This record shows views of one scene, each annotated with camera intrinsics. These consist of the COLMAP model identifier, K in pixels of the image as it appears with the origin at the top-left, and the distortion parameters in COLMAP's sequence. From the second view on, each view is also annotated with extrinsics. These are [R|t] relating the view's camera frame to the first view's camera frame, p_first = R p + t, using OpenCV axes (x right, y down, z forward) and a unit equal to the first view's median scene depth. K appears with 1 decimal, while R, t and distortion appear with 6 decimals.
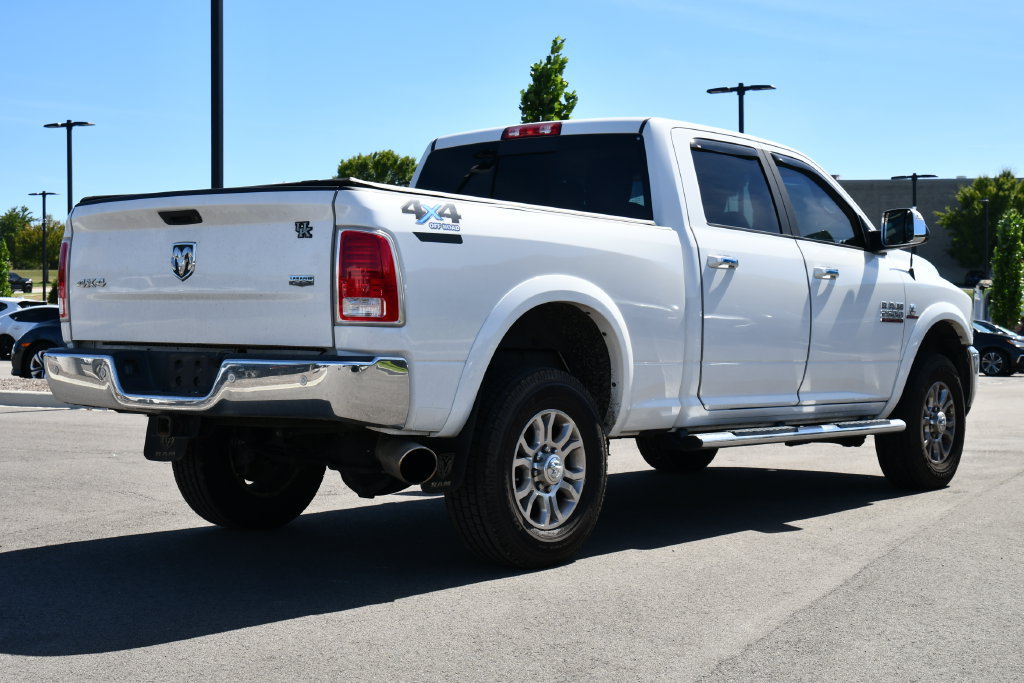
lens RADIAL K [[1602.2, 0, 512.0], [0, 1602.2, 341.5], [0, 0, 1]] dist [0.004524, 0.014705]
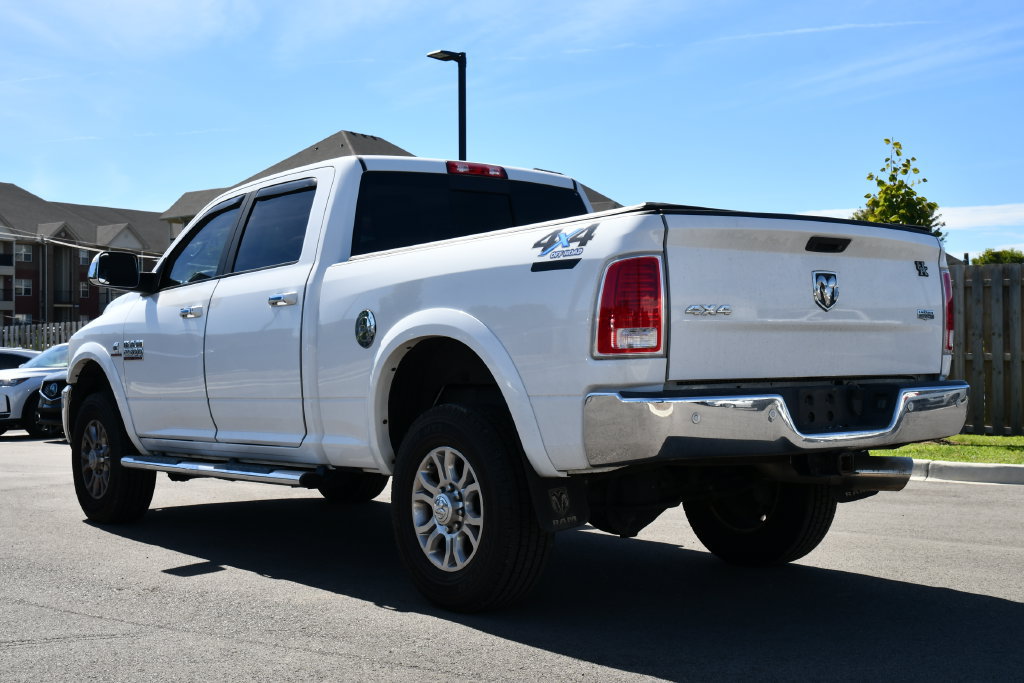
lens RADIAL K [[1334.4, 0, 512.0], [0, 1334.4, 341.5], [0, 0, 1]] dist [-0.004154, 0.003104]
pose [[0.194712, 0.002940, 0.980856, -1.026334], [0.029638, 0.999521, -0.008880, -0.018403], [-0.980413, 0.030799, 0.194531, 1.033366]]
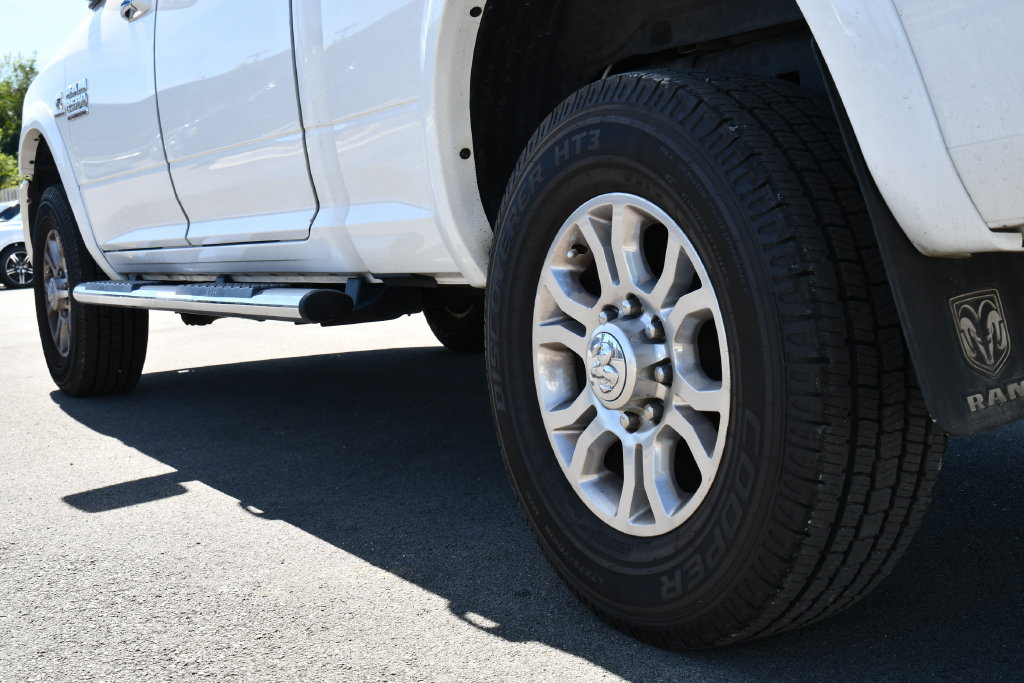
lens RADIAL K [[1334.4, 0, 512.0], [0, 1334.4, 341.5], [0, 0, 1]] dist [-0.004154, 0.003104]
pose [[0.326969, -0.115553, 0.937944, -0.504896], [0.069765, 0.992740, 0.097983, 0.041173], [-0.942456, 0.033398, 0.332657, 1.162161]]
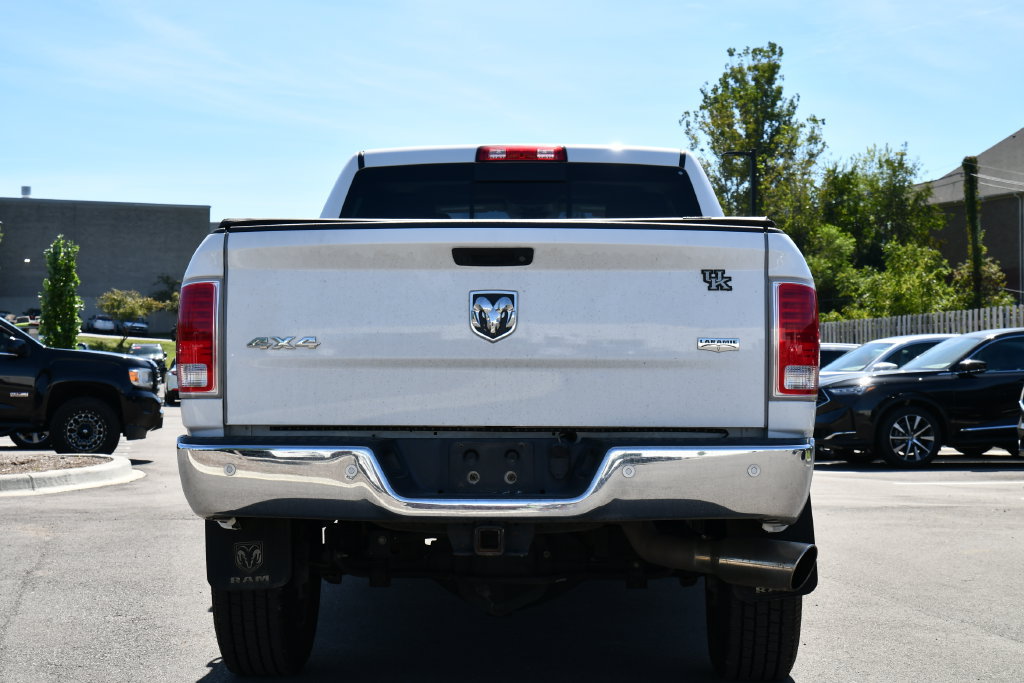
lens RADIAL K [[1847.5, 0, 512.0], [0, 1847.5, 341.5], [0, 0, 1]] dist [-0.012760, -0.007687]
pose [[0.797675, -0.000540, 0.603088, -0.715112], [0.013614, 0.999761, -0.017111, -0.023651], [-0.602934, 0.021860, 0.797491, 0.313500]]
